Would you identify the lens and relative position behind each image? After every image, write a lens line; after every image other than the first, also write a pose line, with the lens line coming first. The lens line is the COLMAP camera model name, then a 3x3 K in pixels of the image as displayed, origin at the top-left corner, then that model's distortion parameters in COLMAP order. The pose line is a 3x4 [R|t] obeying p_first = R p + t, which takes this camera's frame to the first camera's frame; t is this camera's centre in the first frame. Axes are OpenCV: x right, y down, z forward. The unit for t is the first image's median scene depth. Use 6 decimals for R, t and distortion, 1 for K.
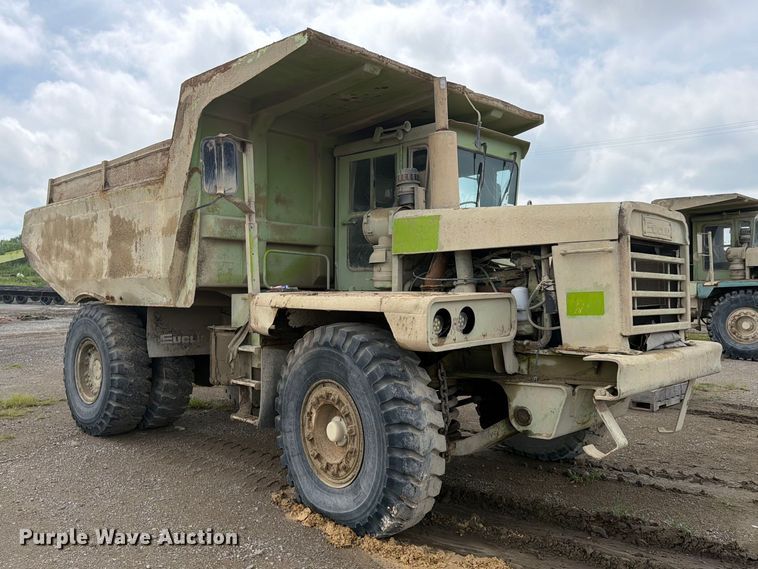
lens RADIAL K [[655.9, 0, 350.9], [0, 655.9, 284.1], [0, 0, 1]] dist [0.043196, -0.005805]
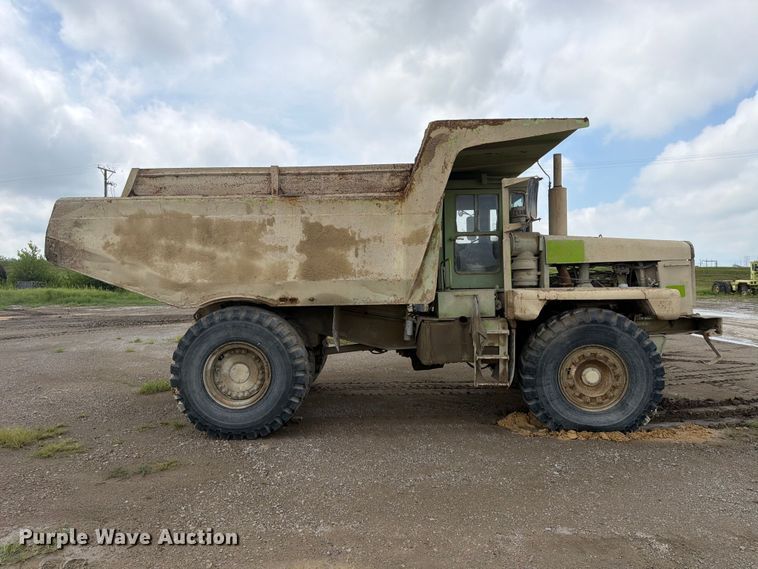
lens RADIAL K [[551.7, 0, 374.1], [0, 551.7, 286.6], [0, 0, 1]] dist [0.067021, -0.088008]
pose [[0.696637, -0.016885, 0.717225, -1.105901], [0.009372, 0.999852, 0.014435, -0.013621], [-0.717362, -0.003334, 0.696693, 0.366811]]
